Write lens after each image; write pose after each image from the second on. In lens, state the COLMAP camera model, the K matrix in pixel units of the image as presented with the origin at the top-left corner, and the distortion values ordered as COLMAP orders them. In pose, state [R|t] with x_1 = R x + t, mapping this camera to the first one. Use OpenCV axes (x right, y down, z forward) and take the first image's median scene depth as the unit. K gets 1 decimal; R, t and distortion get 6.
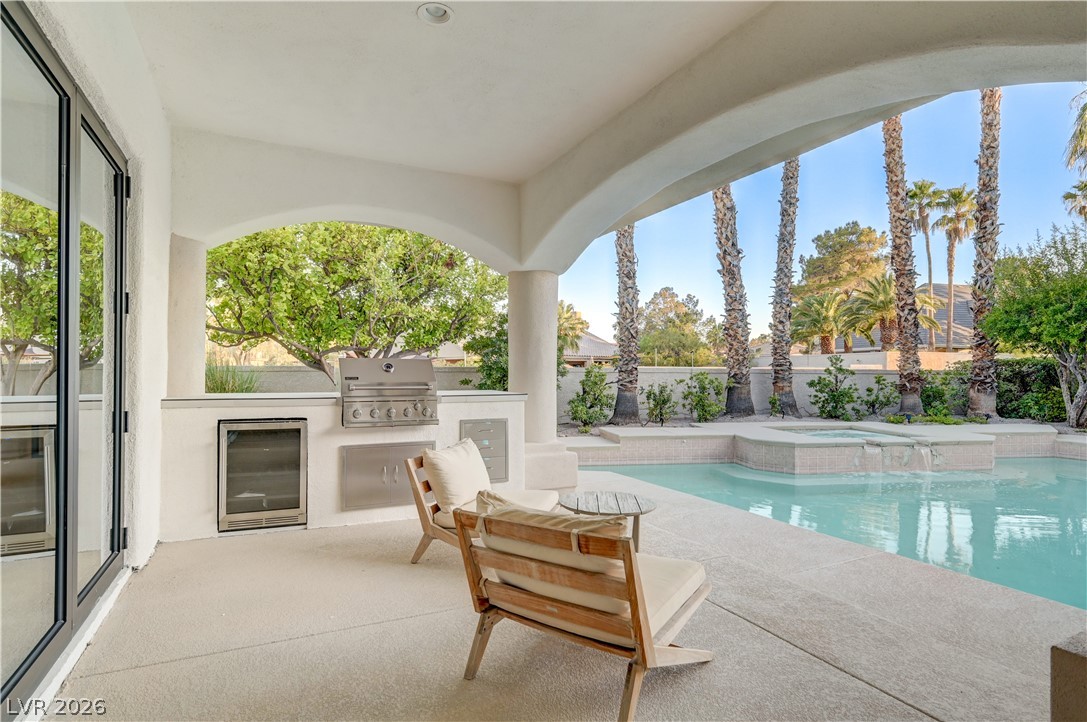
lens RADIAL K [[558.7, 0, 544.7], [0, 558.7, 368.7], [0, 0, 1]] dist [-0.001280, 0.000355]
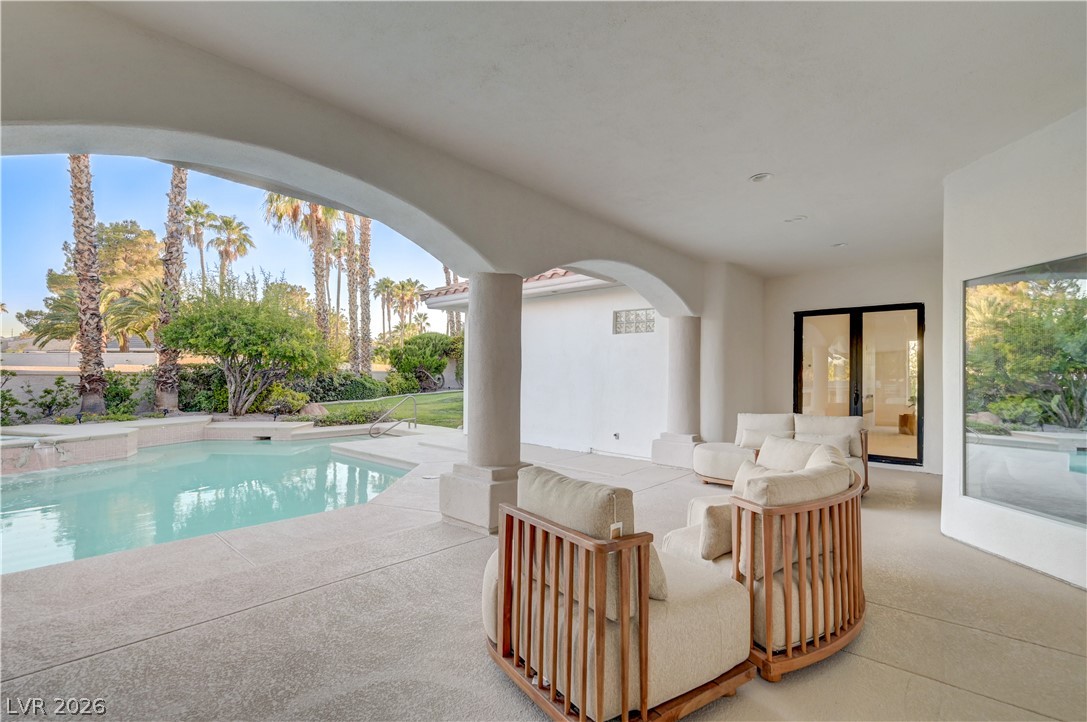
lens RADIAL K [[507.0, 0, 548.0], [0, 507.0, 367.0], [0, 0, 1]] dist [0.002867, 0.000390]
pose [[0.409900, 0.017395, 0.911964, 0.133635], [-0.013776, 0.999822, -0.012879, -0.005923], [-0.912026, -0.007284, 0.410067, -0.173081]]
